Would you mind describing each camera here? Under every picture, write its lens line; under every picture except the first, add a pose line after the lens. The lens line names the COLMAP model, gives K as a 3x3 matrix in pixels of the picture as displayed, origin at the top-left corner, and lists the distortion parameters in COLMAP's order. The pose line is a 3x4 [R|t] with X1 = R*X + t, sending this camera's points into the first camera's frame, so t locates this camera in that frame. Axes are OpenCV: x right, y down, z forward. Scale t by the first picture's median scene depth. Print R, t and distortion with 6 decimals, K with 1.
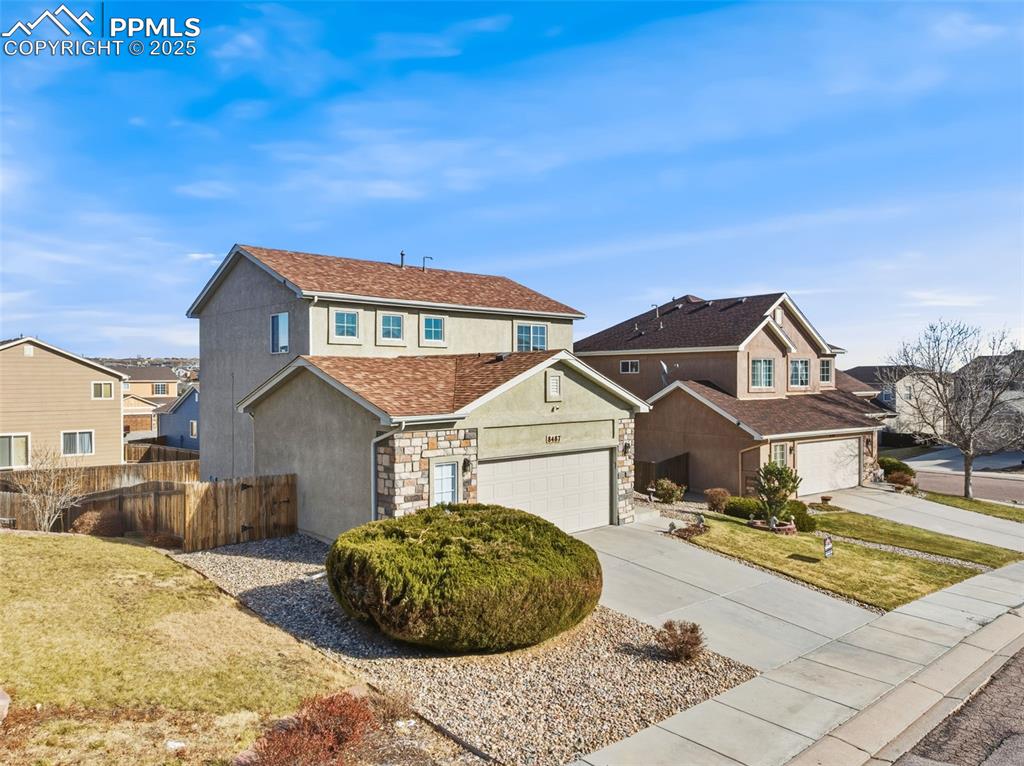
lens RADIAL K [[729.6, 0, 512.0], [0, 729.6, 383.0], [0, 0, 1]] dist [-0.041696, 0.001193]
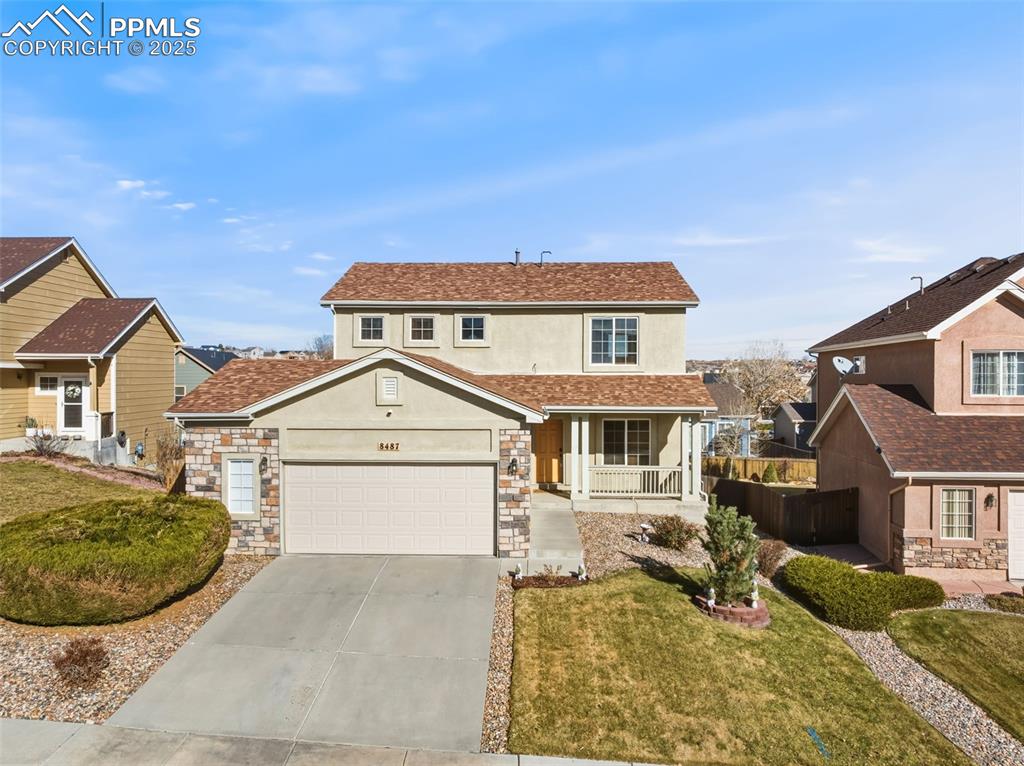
lens RADIAL K [[729.6, 0, 512.0], [0, 729.6, 383.0], [0, 0, 1]] dist [-0.041696, 0.001193]
pose [[0.718436, 0.007620, -0.695551, 0.799718], [-0.008563, 0.999961, 0.002110, -0.005447], [0.695540, 0.004440, 0.718473, 0.454075]]
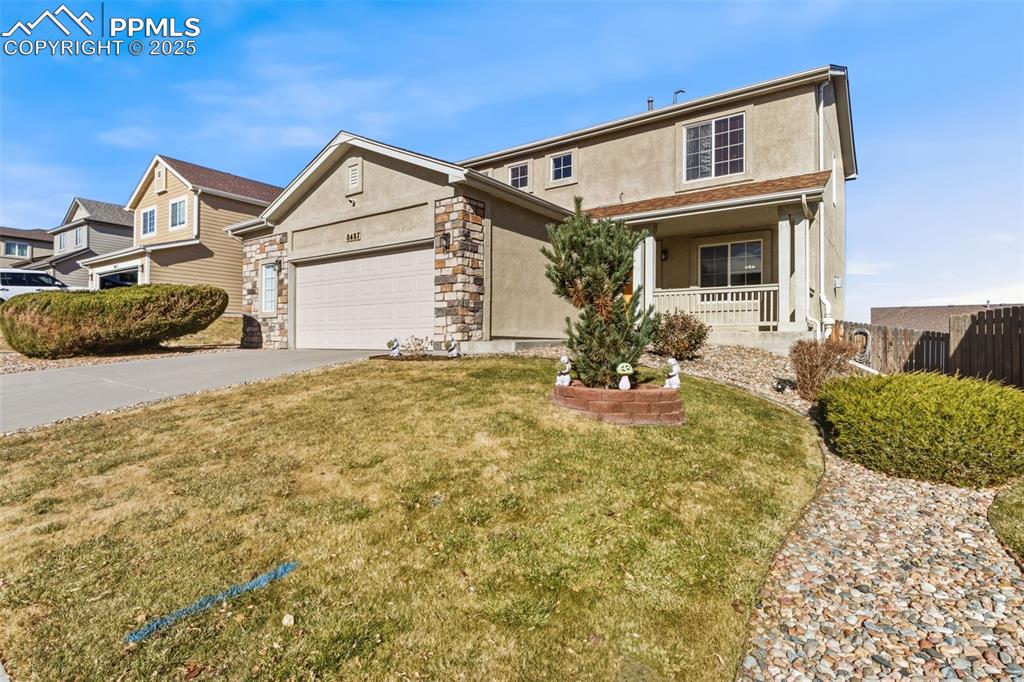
lens RADIAL K [[532.7, 0, 500.0], [0, 532.7, 343.8], [0, 0, 1]] dist [-0.001068, -0.000127]
pose [[0.186062, 0.000414, -0.982538, 0.730404], [-0.014421, 0.999893, -0.002310, 0.206573], [0.982432, 0.014599, 0.186048, 1.057907]]
